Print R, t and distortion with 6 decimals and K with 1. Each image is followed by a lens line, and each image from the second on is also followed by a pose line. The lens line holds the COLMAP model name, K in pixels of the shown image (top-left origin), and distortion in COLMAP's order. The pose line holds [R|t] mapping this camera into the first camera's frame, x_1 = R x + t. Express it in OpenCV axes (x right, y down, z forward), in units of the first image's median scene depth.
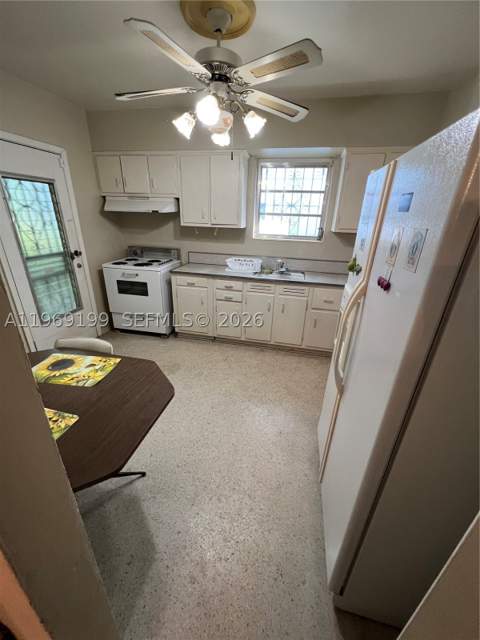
lens RADIAL K [[256.6, 0, 239.9], [0, 256.6, 321.5], [0, 0, 1]] dist [0.000154, 0.000077]
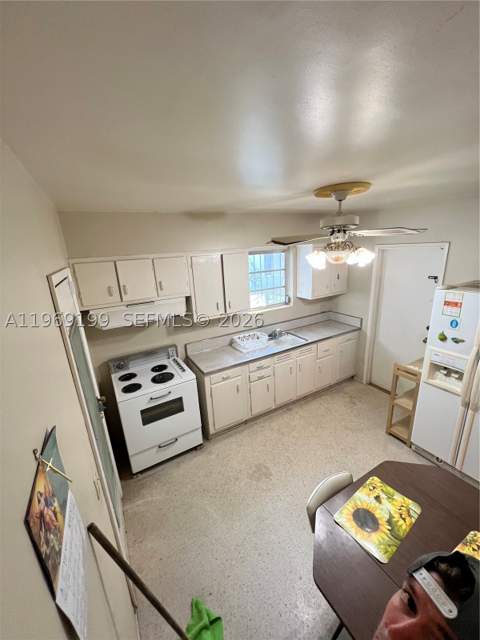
lens RADIAL K [[256.6, 0, 240.2], [0, 256.6, 318.7], [0, 0, 1]] dist [0.000154, 0.000077]
pose [[0.742598, -0.246204, 0.622842, -0.698524], [0.328541, 0.944310, -0.018433, -0.322107], [-0.583617, 0.218318, 0.782131, 0.176579]]
